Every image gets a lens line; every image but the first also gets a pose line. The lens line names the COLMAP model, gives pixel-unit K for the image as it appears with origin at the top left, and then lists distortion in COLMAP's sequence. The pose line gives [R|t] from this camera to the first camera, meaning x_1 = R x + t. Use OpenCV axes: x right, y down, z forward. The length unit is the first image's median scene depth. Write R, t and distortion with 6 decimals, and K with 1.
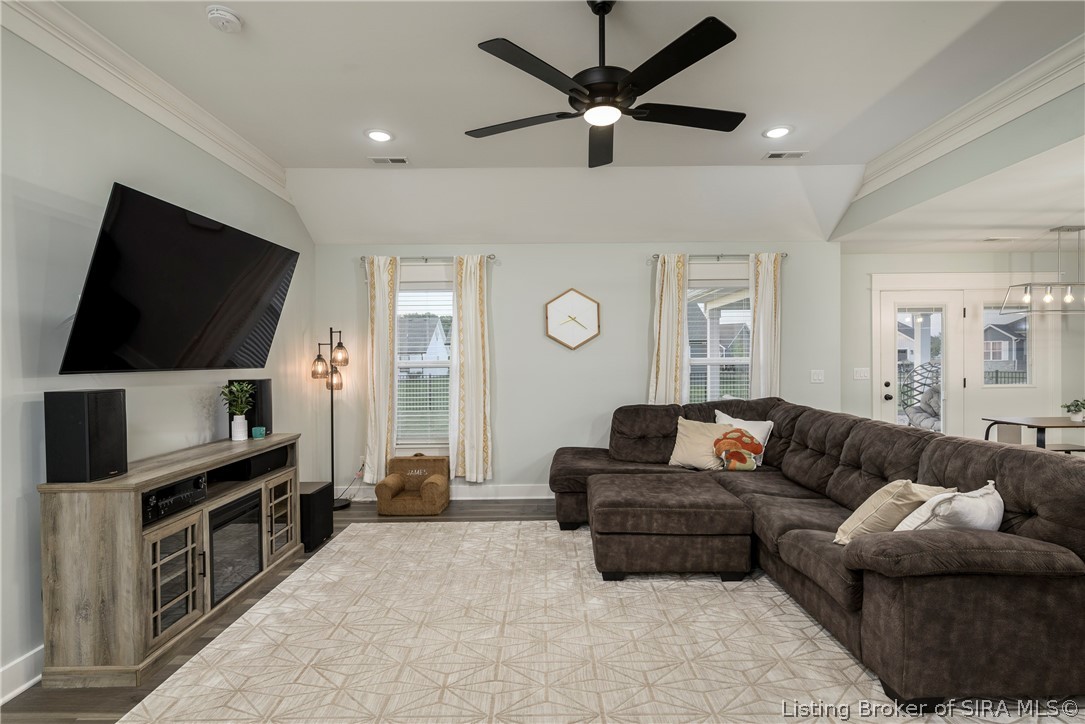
lens RADIAL K [[517.5, 0, 540.0], [0, 517.5, 363.0], [0, 0, 1]] dist [-0.002236, 0.000906]
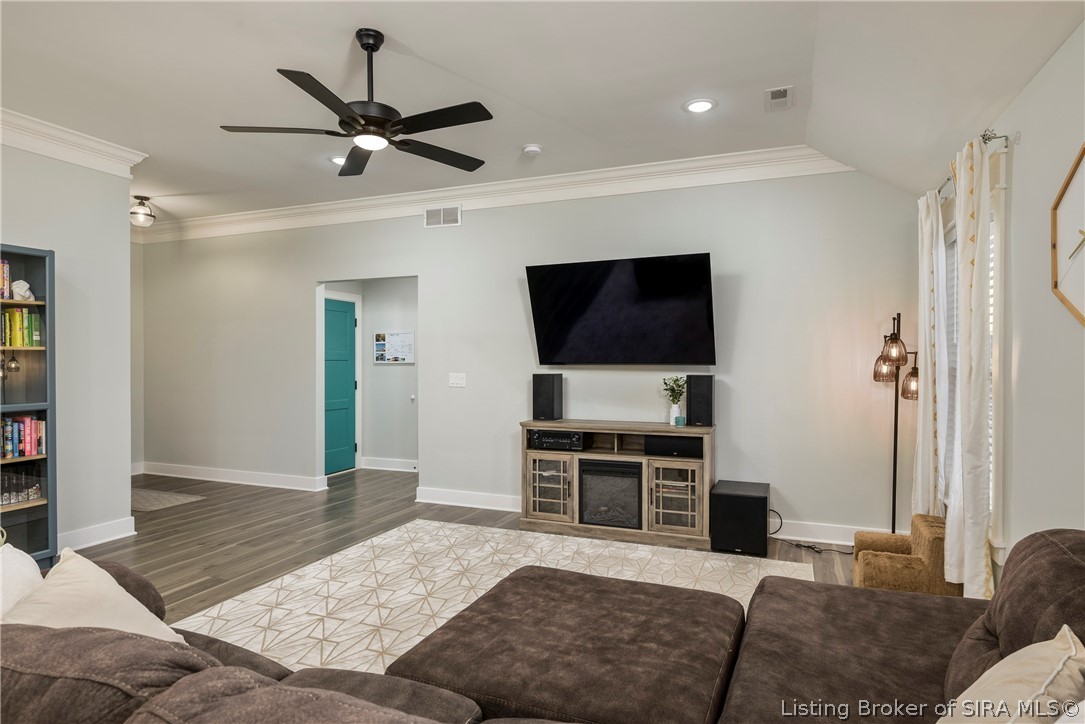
lens RADIAL K [[622.9, 0, 542.1], [0, 622.9, 370.2], [0, 0, 1]] dist [-0.002324, -0.000339]
pose [[-0.339620, 0.027806, -0.940152, 1.103464], [-0.002360, 0.999535, 0.030415, -0.024424], [0.940560, 0.012548, -0.339397, 1.522065]]
